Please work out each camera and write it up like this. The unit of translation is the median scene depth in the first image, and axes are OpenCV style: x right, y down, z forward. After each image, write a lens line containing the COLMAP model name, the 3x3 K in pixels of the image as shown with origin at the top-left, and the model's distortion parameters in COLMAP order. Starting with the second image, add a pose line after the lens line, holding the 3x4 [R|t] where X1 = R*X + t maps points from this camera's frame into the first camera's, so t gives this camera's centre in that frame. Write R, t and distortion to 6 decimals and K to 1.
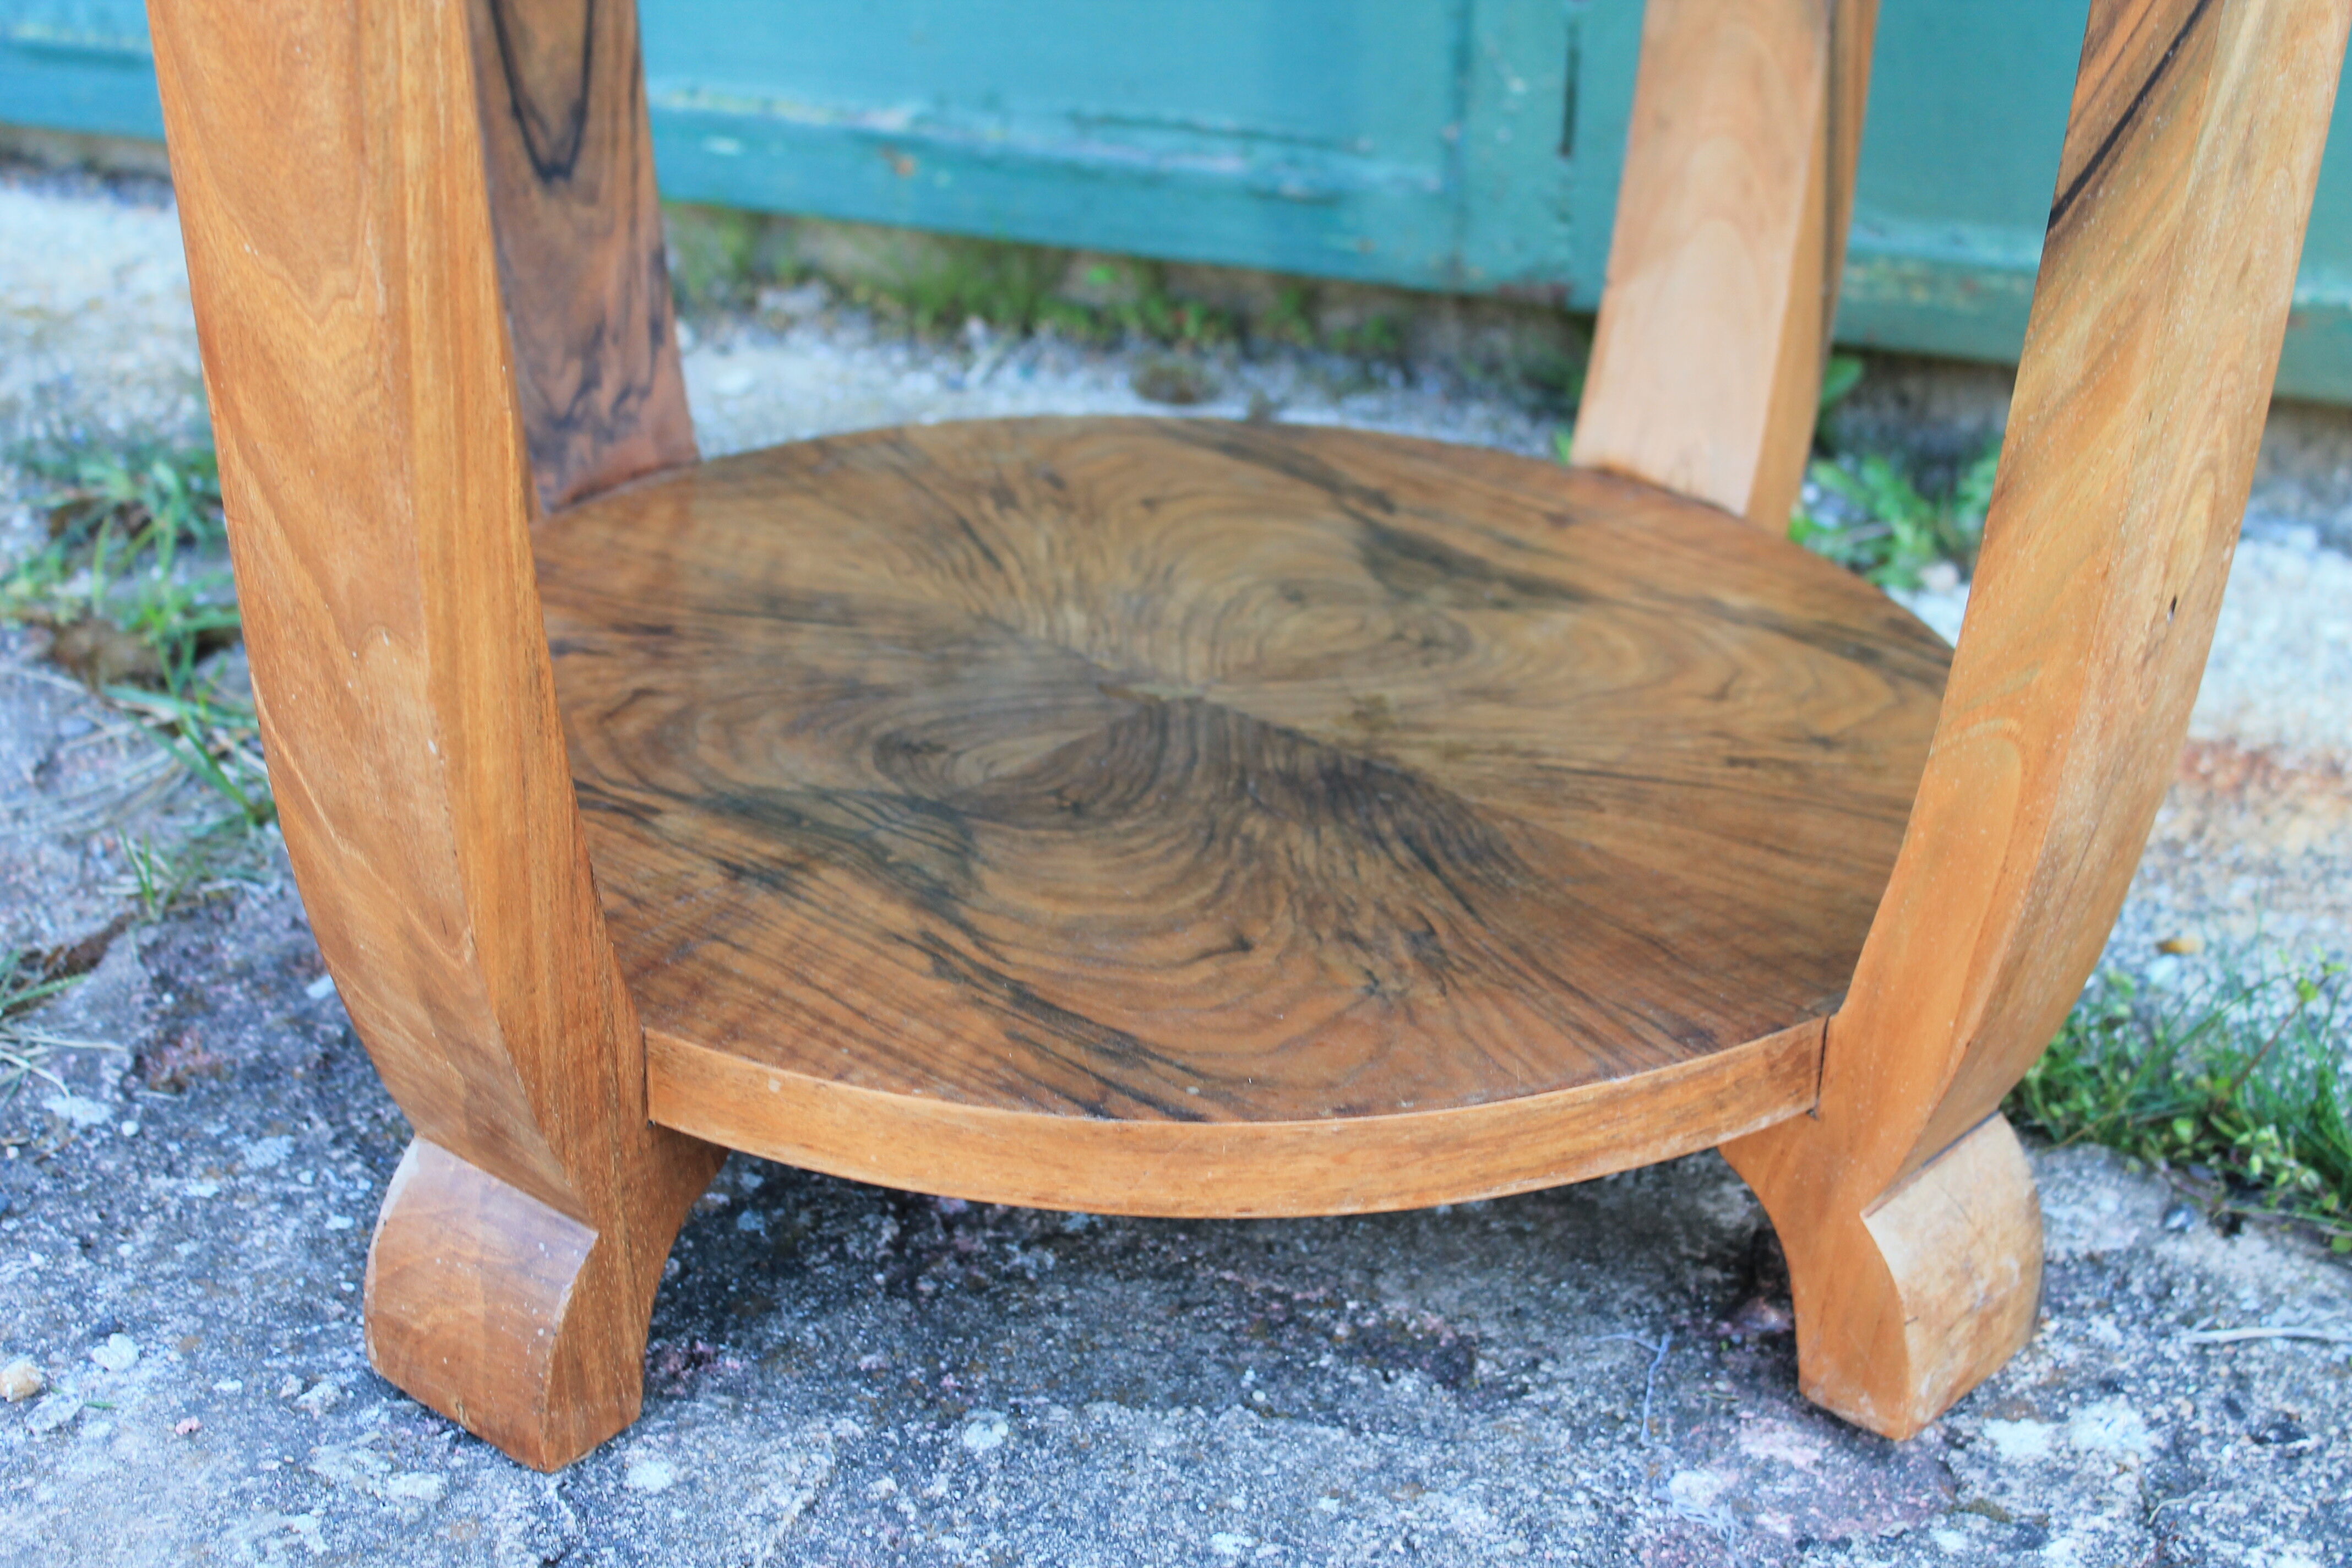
lens RADIAL K [[3634.7, 0, 1176.0], [0, 3634.7, 784.0], [0, 0, 1]] dist [-0.034571, -0.037353]
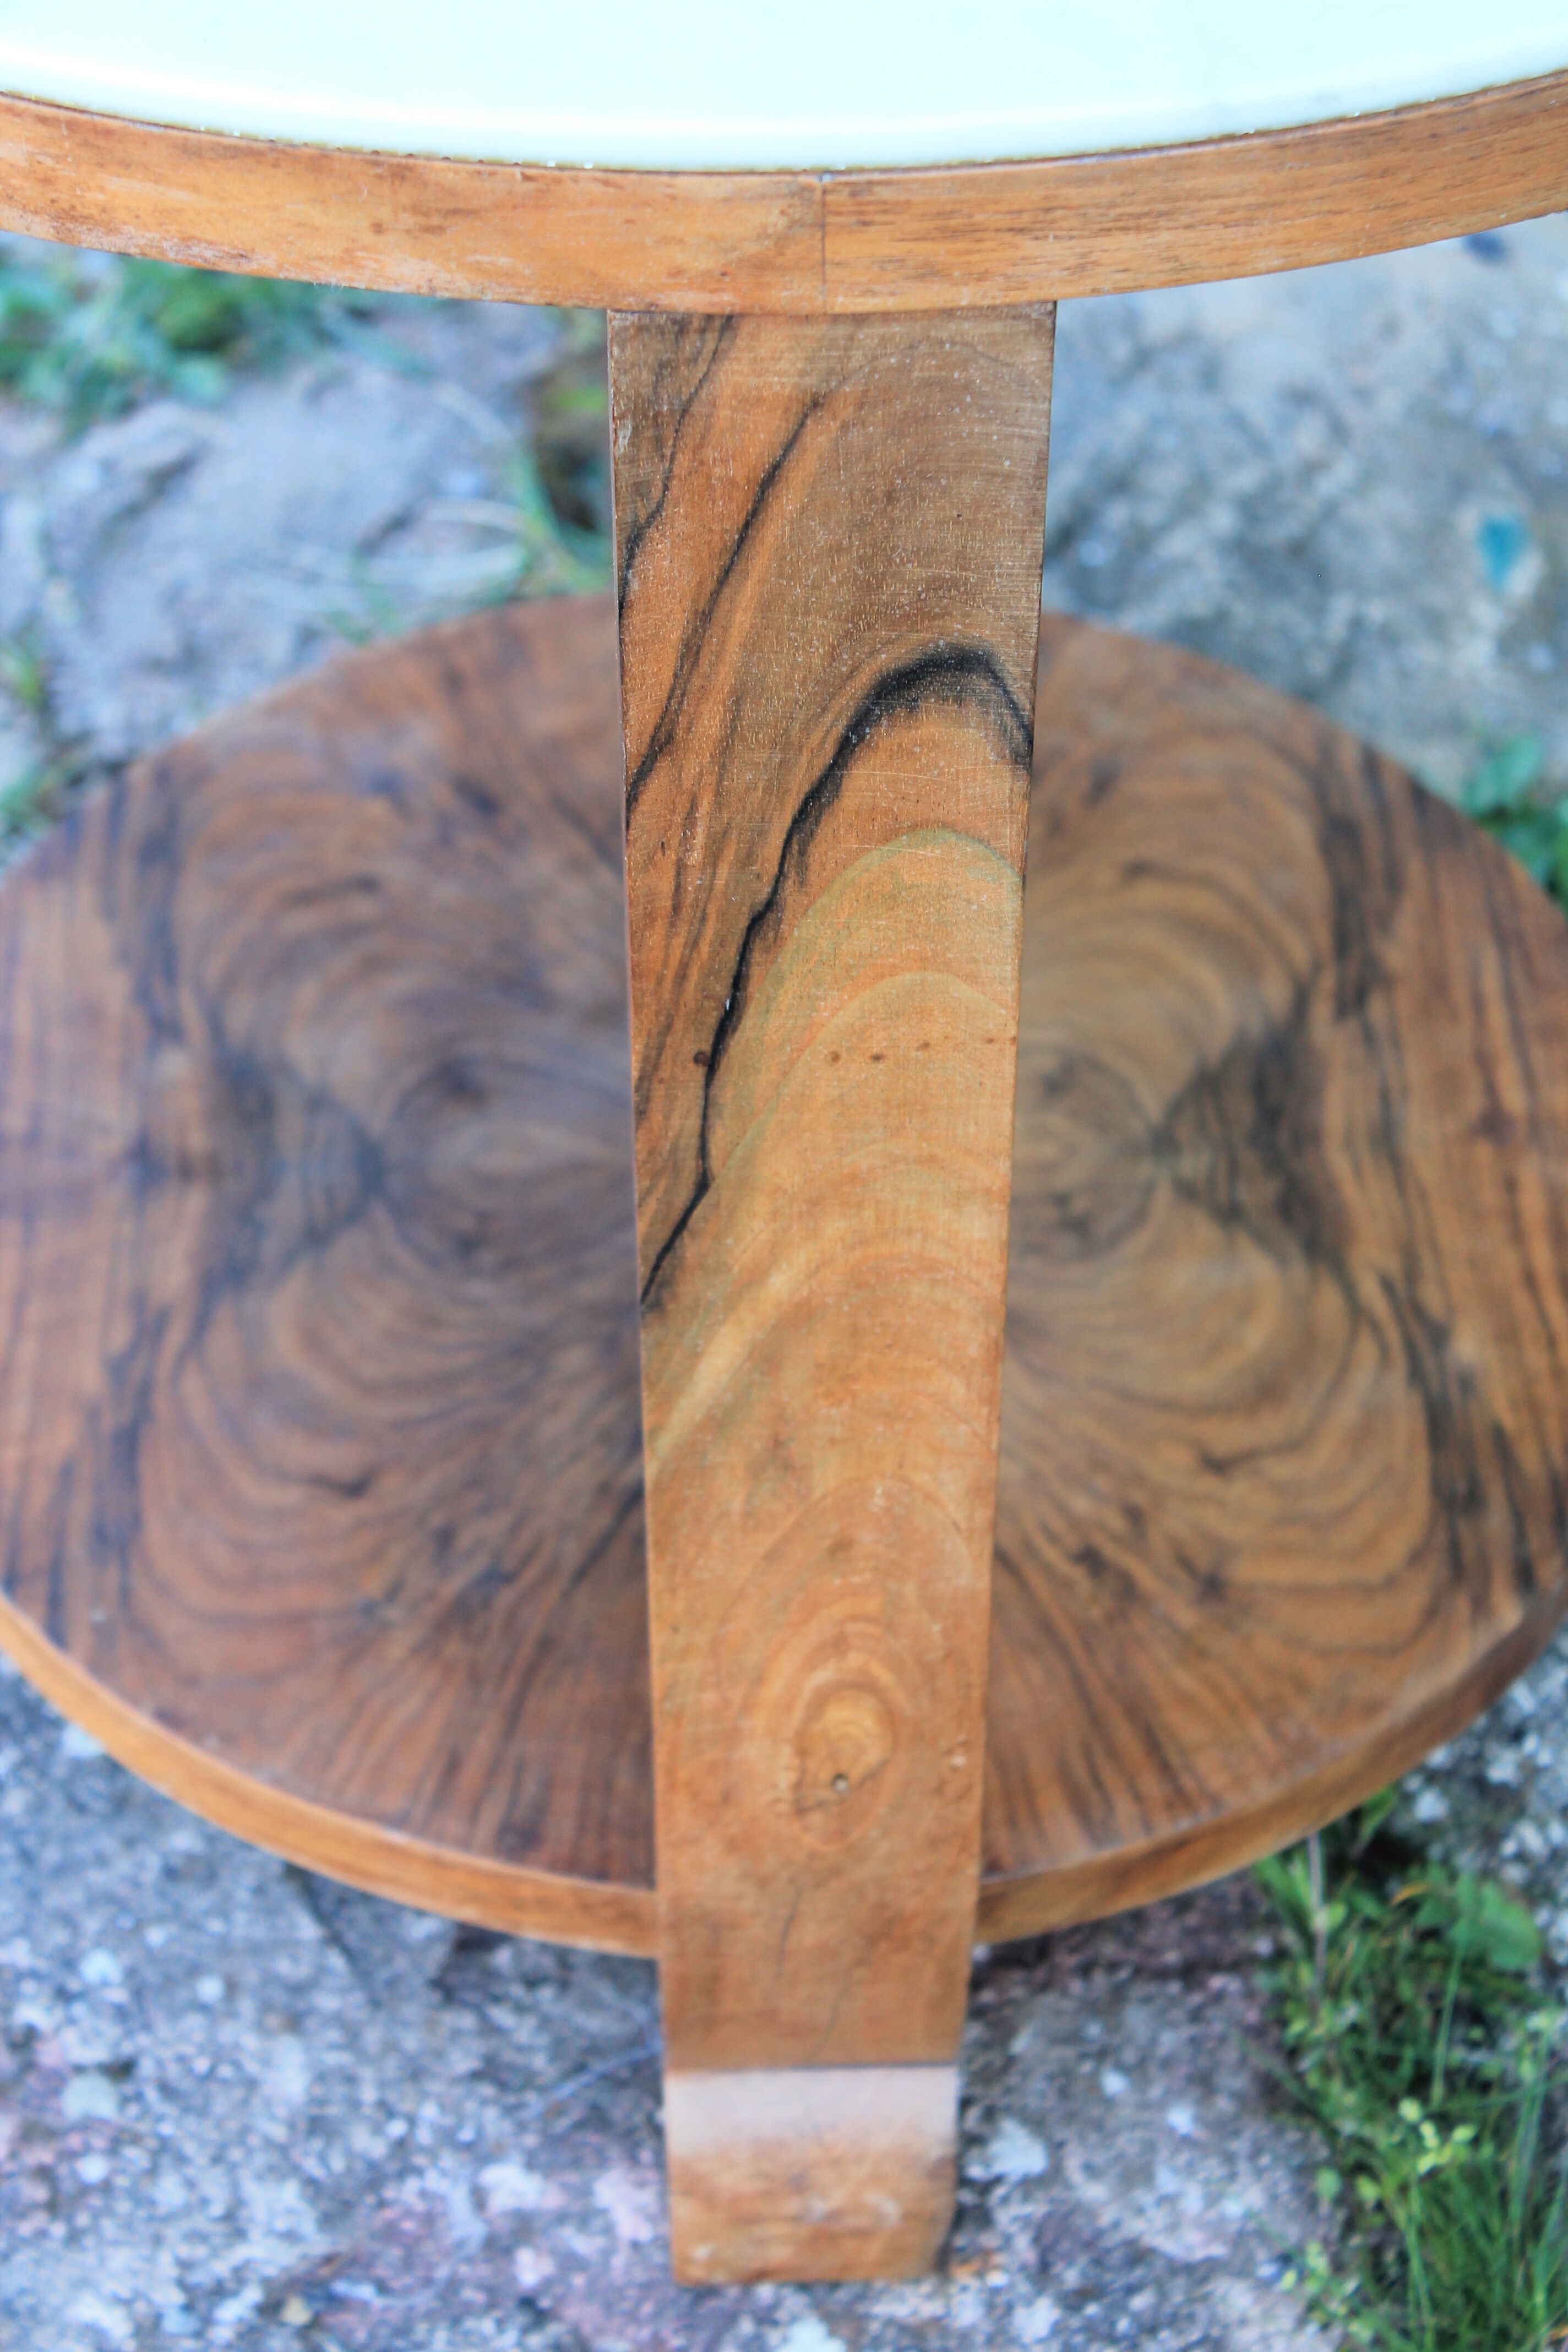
lens RADIAL K [[5059.4, 0, 784.0], [0, 5059.4, 1176.0], [0, 0, 1]] dist [0.014942, -0.098853]
pose [[0.685969, 0.503188, -0.525594, 0.738481], [-0.296428, 0.852932, 0.429694, -0.620708], [0.664513, -0.138956, 0.734244, 0.070270]]
